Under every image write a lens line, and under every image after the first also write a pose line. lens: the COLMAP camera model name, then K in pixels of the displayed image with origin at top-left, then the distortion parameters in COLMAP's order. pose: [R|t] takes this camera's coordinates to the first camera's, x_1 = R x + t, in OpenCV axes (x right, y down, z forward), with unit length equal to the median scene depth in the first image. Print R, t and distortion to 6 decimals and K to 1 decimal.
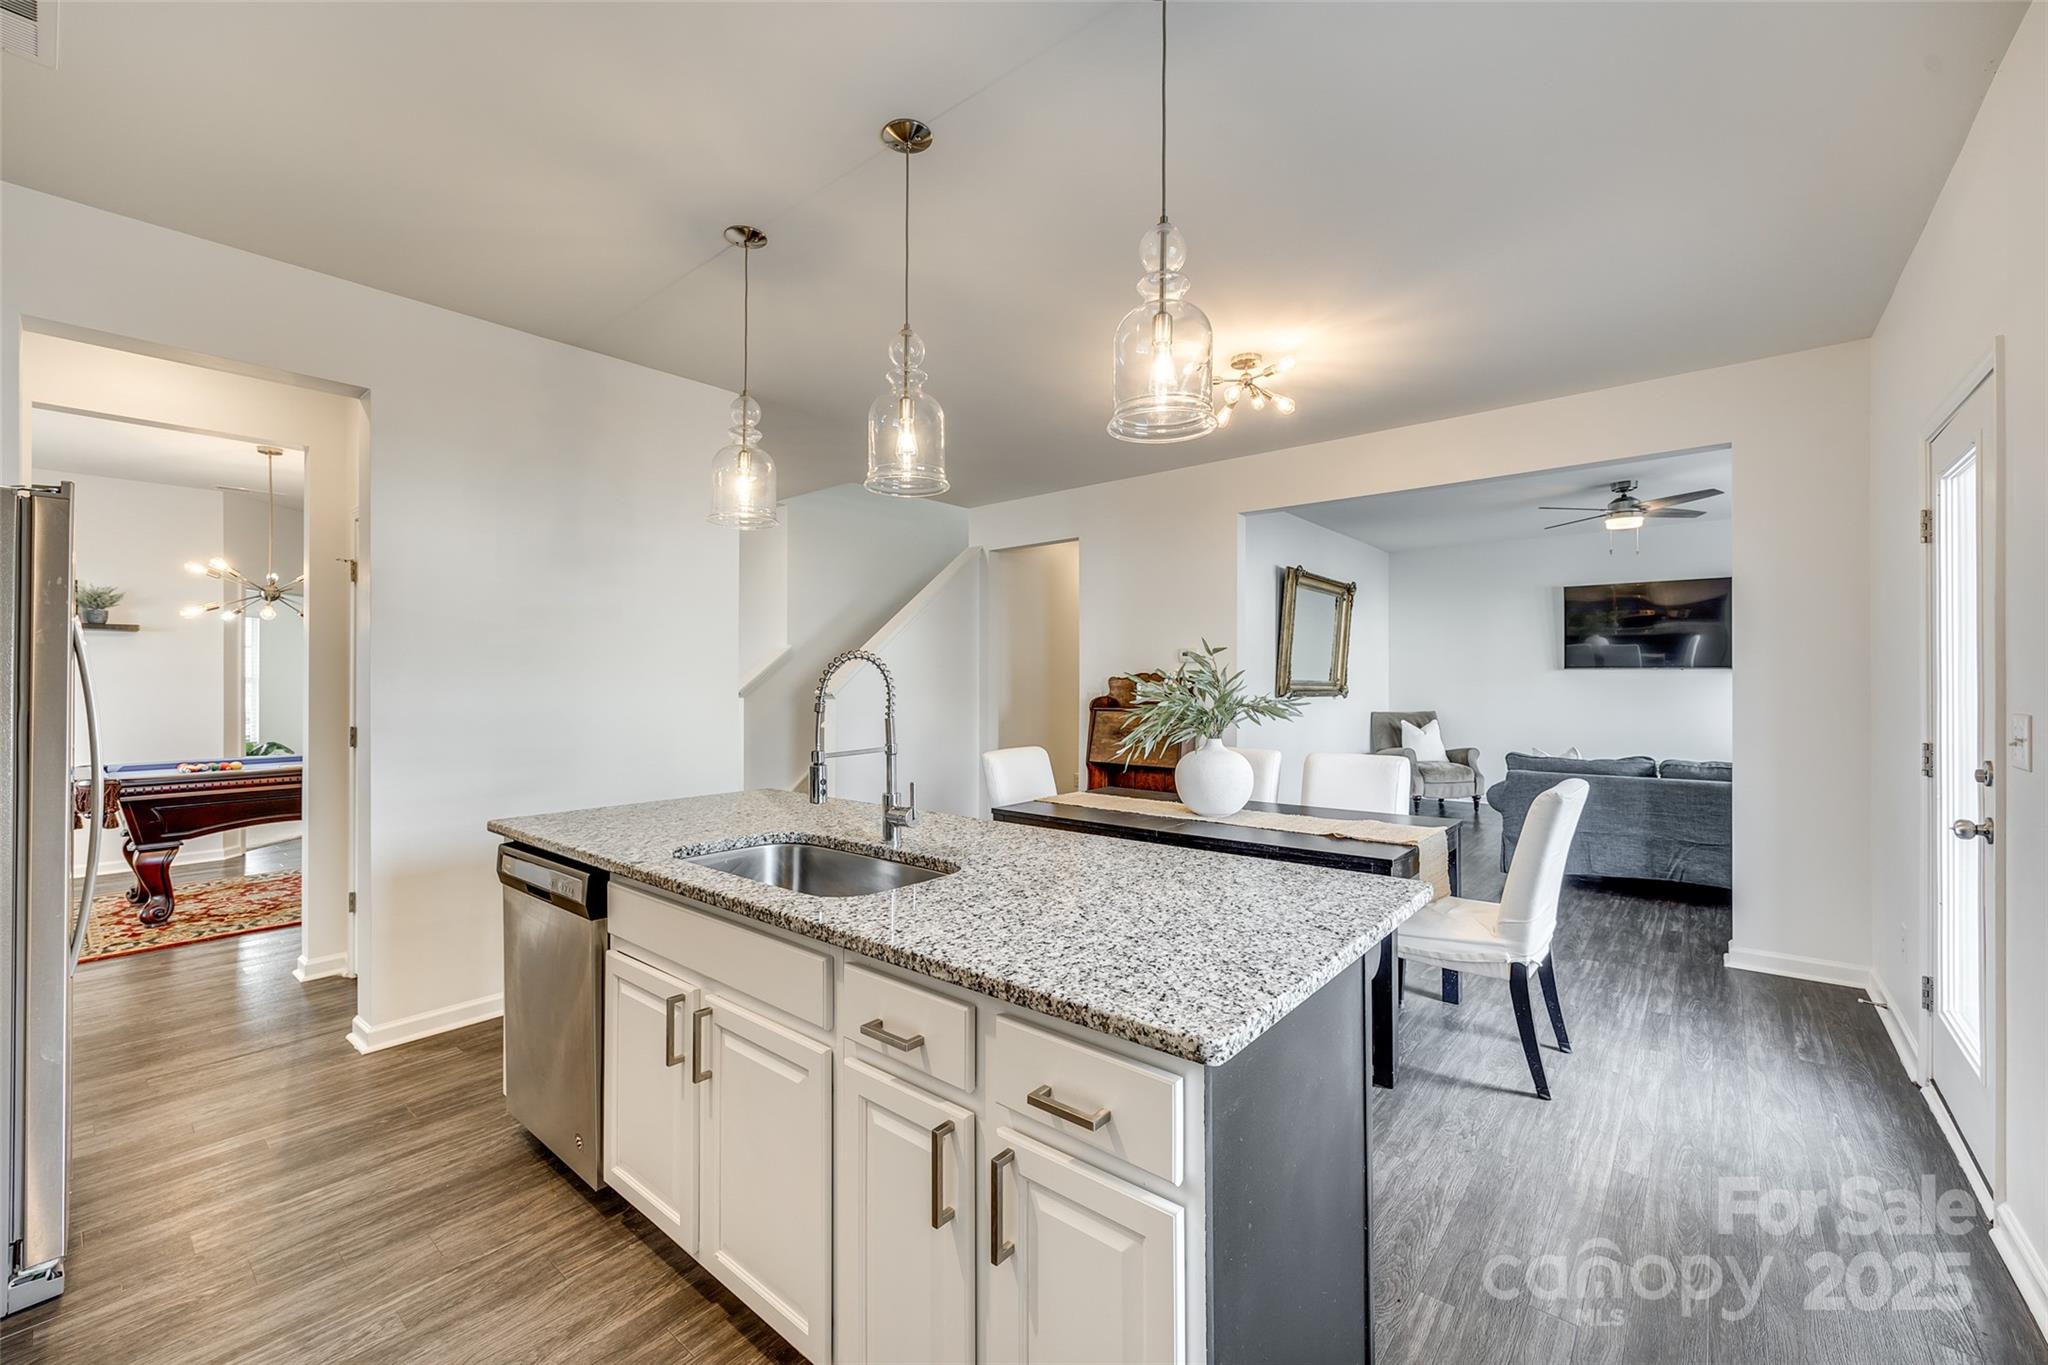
lens RADIAL K [[819.1, 0, 1029.7], [0, 819.1, 680.5], [0, 0, 1]] dist [0.002373, -0.000191]
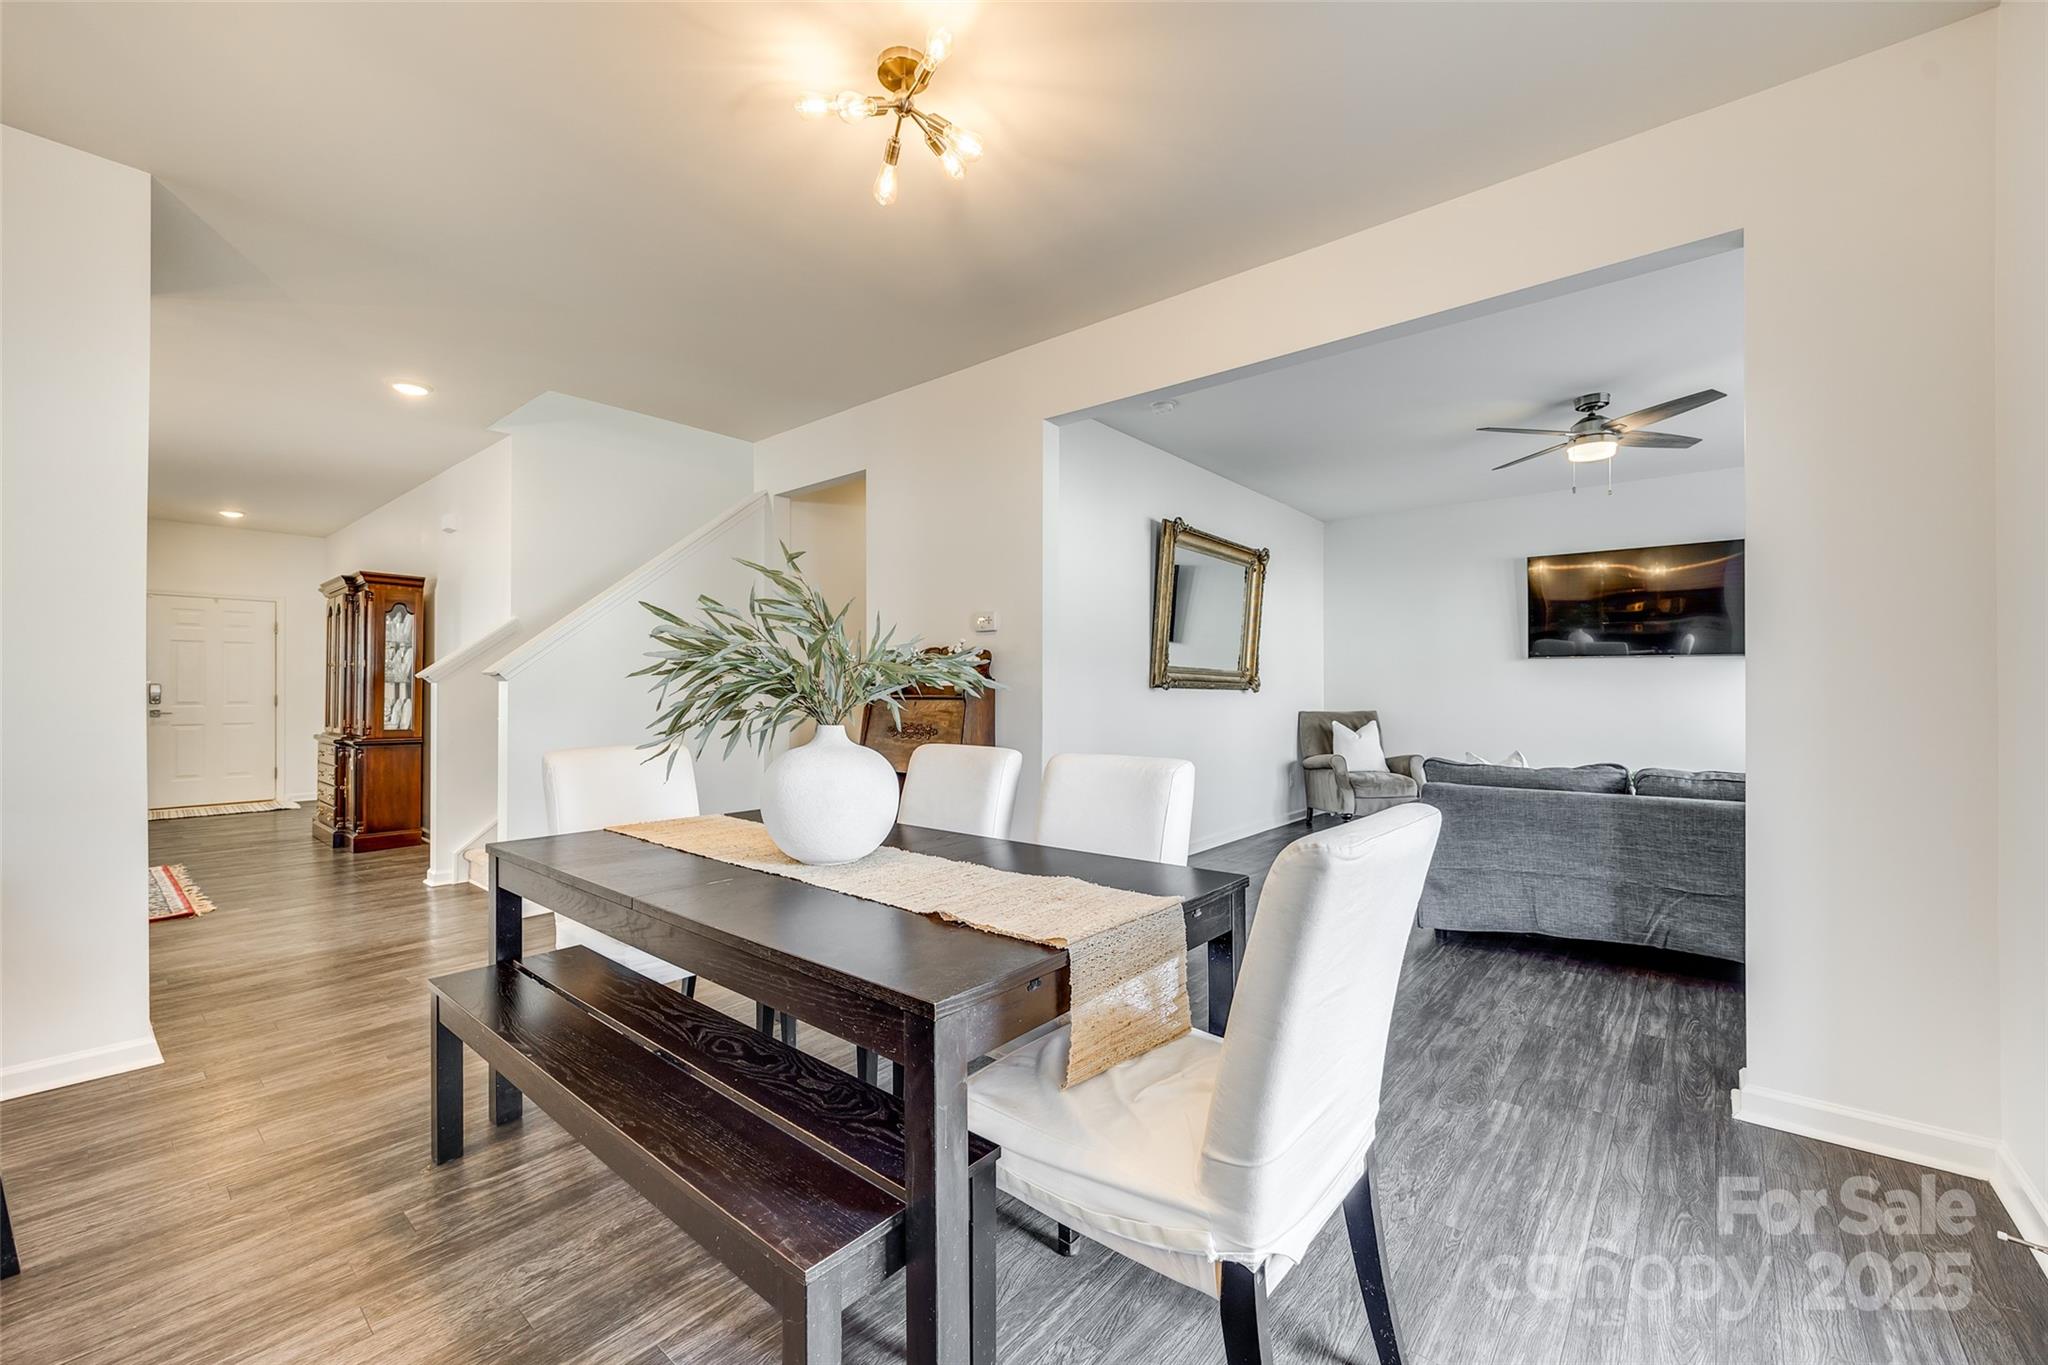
lens RADIAL K [[820.5, 0, 1019.8], [0, 820.5, 686.7], [0, 0, 1]] dist [-0.002487, 0.000360]
pose [[0.999983, 0.003927, -0.004212, 0.253209], [-0.003944, 0.999984, -0.004094, 0.032815], [0.004196, 0.004110, 0.999983, 0.307981]]
